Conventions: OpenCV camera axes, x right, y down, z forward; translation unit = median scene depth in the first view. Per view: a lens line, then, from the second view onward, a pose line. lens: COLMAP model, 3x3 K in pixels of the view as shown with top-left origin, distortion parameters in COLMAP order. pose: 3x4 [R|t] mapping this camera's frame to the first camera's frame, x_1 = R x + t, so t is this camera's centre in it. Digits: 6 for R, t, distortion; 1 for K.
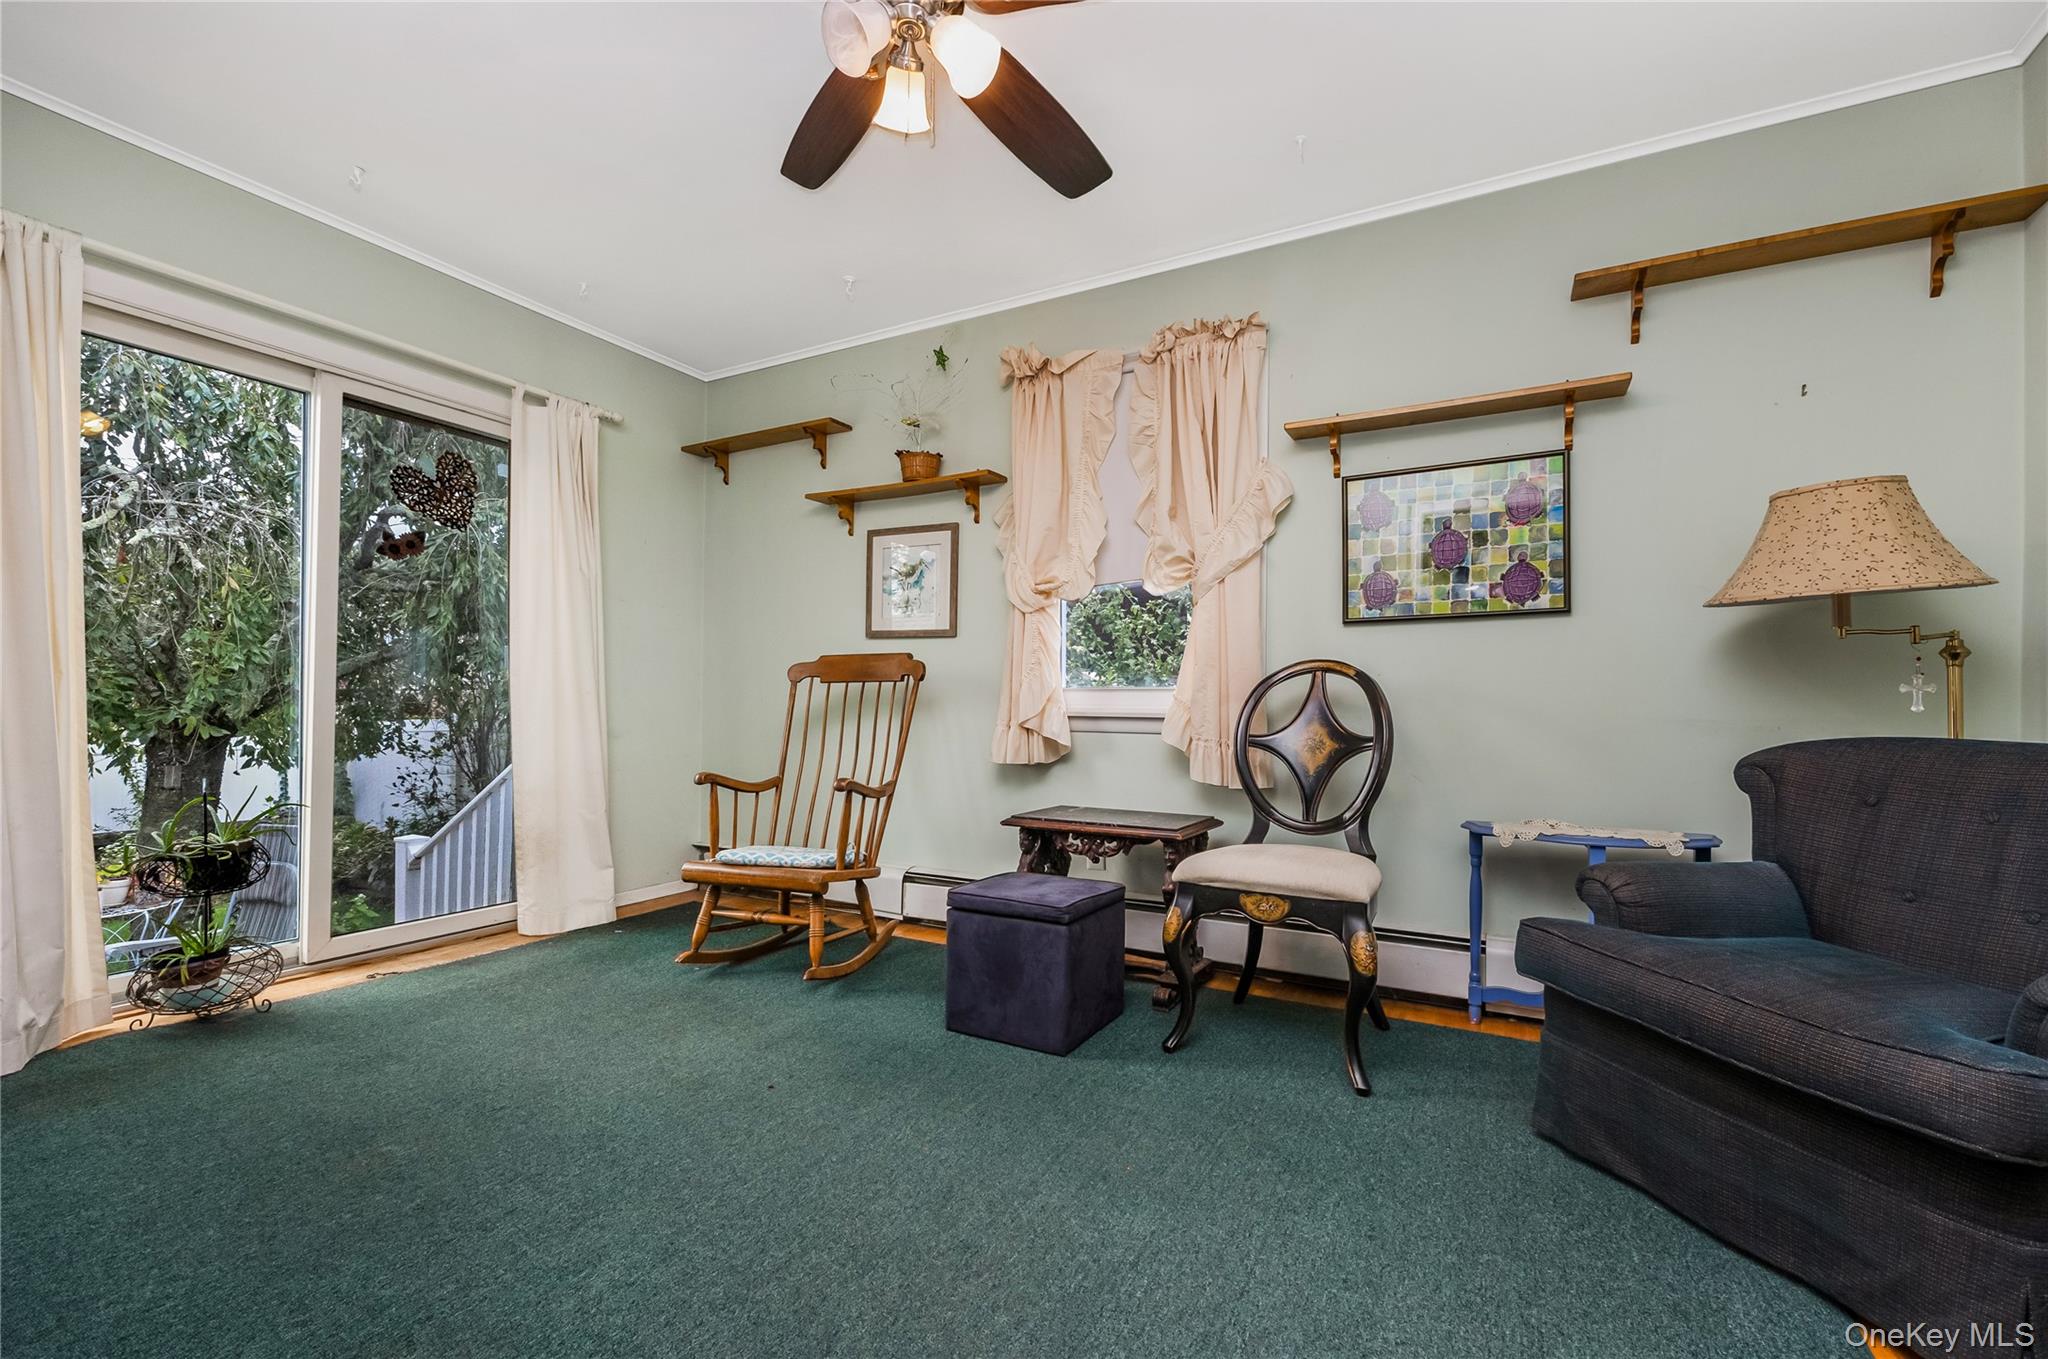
lens RADIAL K [[863.2, 0, 1026.1], [0, 863.2, 691.3], [0, 0, 1]] dist [-0.000953, 0.000407]
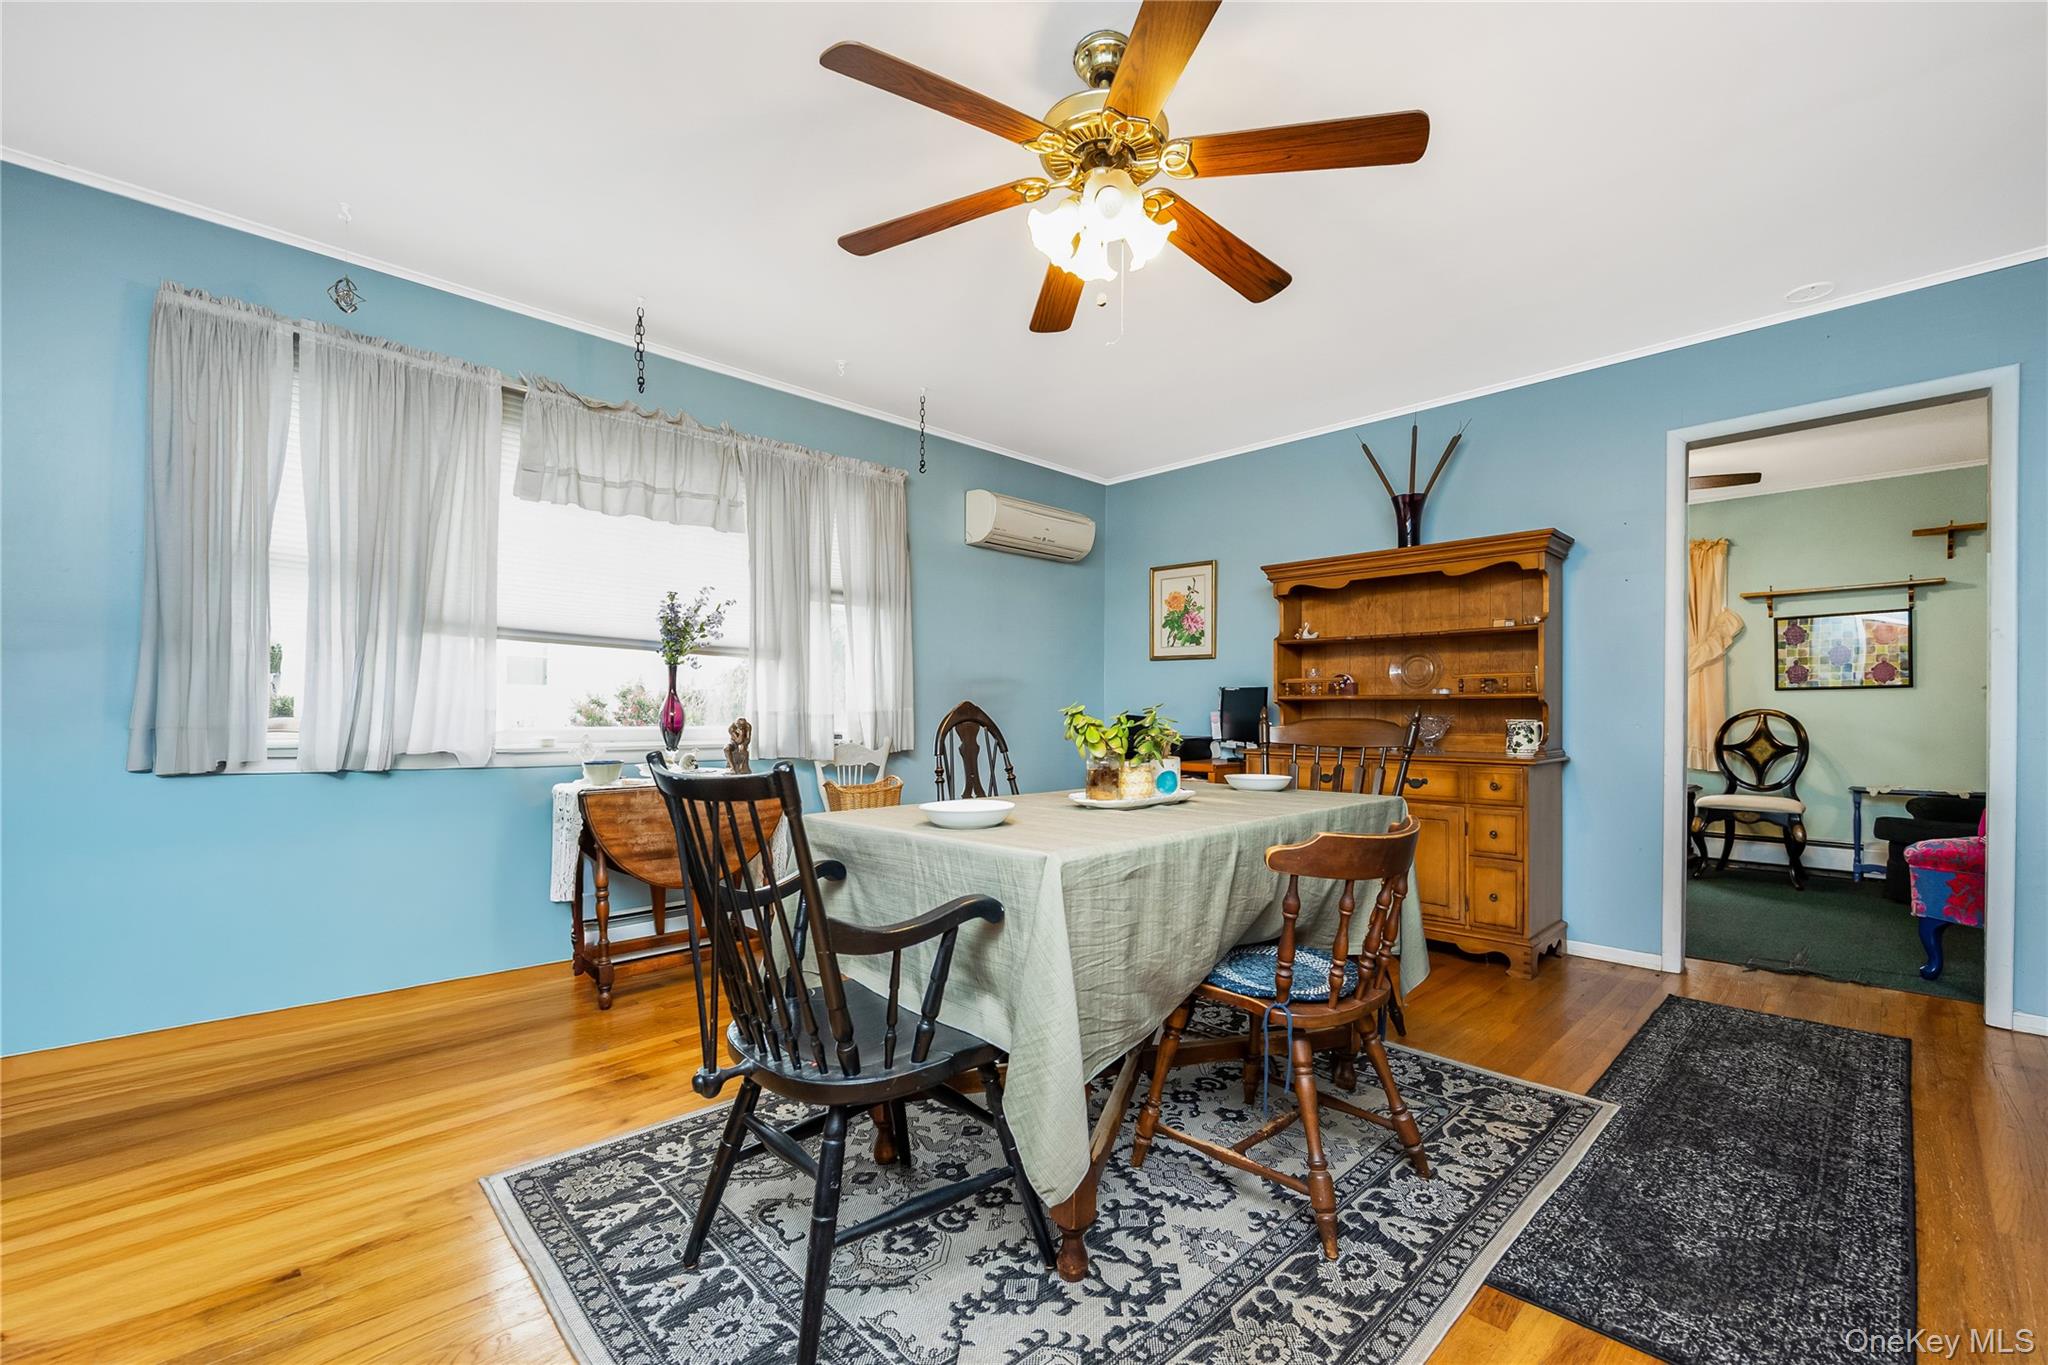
lens RADIAL K [[863.2, 0, 1021.5], [0, 863.2, 697.8], [0, 0, 1]] dist [-0.000953, 0.000407]
pose [[0.945771, -0.007973, -0.324737, -0.710678], [0.005421, 0.999947, -0.008761, -0.058788], [0.324790, 0.006525, 0.945764, -1.629286]]
